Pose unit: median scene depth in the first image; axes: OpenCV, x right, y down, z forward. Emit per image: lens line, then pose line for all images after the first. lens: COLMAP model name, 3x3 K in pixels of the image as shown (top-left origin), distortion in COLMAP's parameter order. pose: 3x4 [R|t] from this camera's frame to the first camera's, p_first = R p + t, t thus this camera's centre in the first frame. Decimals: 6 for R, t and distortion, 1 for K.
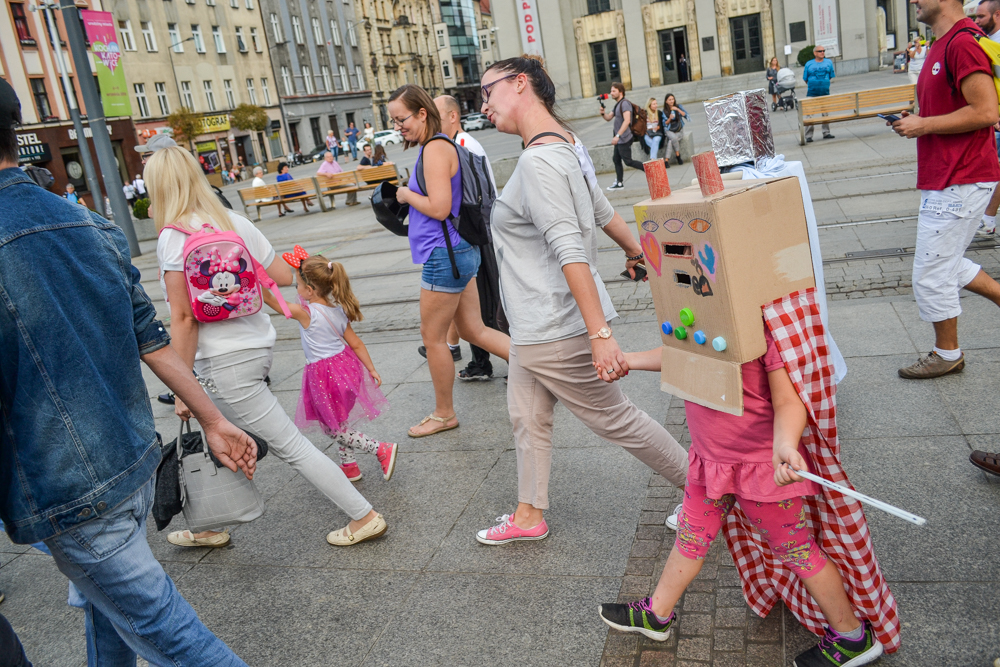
lens RADIAL K [[797.7, 0, 503.2], [0, 797.7, 330.7], [0, 0, 1]] dist [-0.086425, 0.016308]
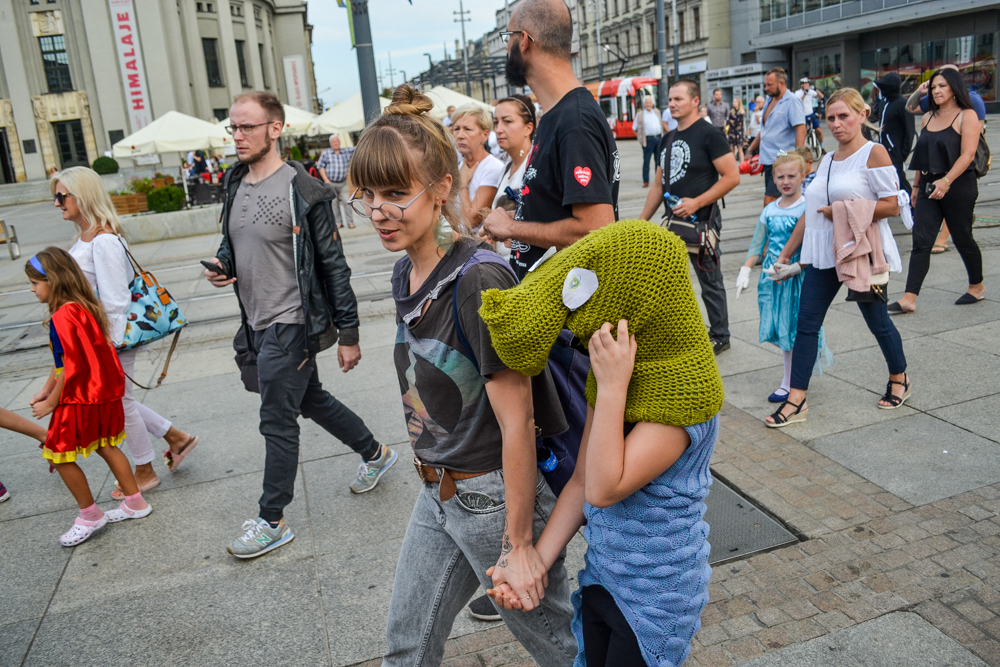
lens RADIAL K [[797.7, 0, 498.5], [0, 797.7, 332.5], [0, 0, 1]] dist [-0.086425, 0.016308]
pose [[0.832786, -0.055065, 0.550849, 0.152506], [0.106624, 0.992365, -0.061996, -0.004655], [-0.543230, 0.110363, 0.832299, -0.084860]]
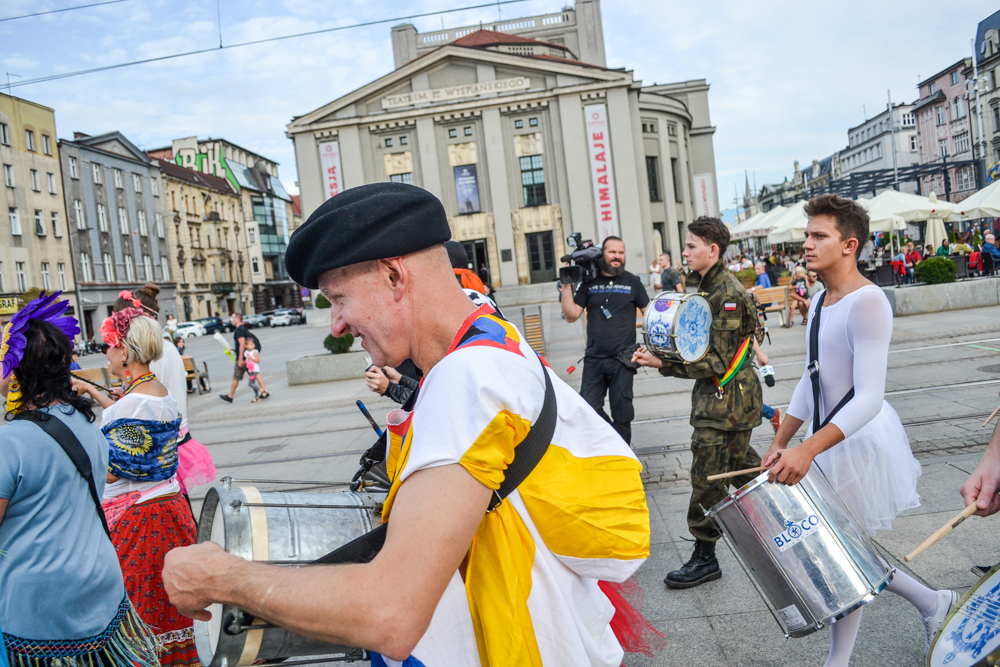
lens RADIAL K [[797.7, 0, 507.7], [0, 797.7, 333.3], [0, 0, 1]] dist [-0.086425, 0.016308]
pose [[0.970591, 0.037042, 0.237869, 0.004203], [0.021318, 0.970984, -0.238191, 0.000378], [-0.239790, 0.236257, 0.941639, -0.007684]]
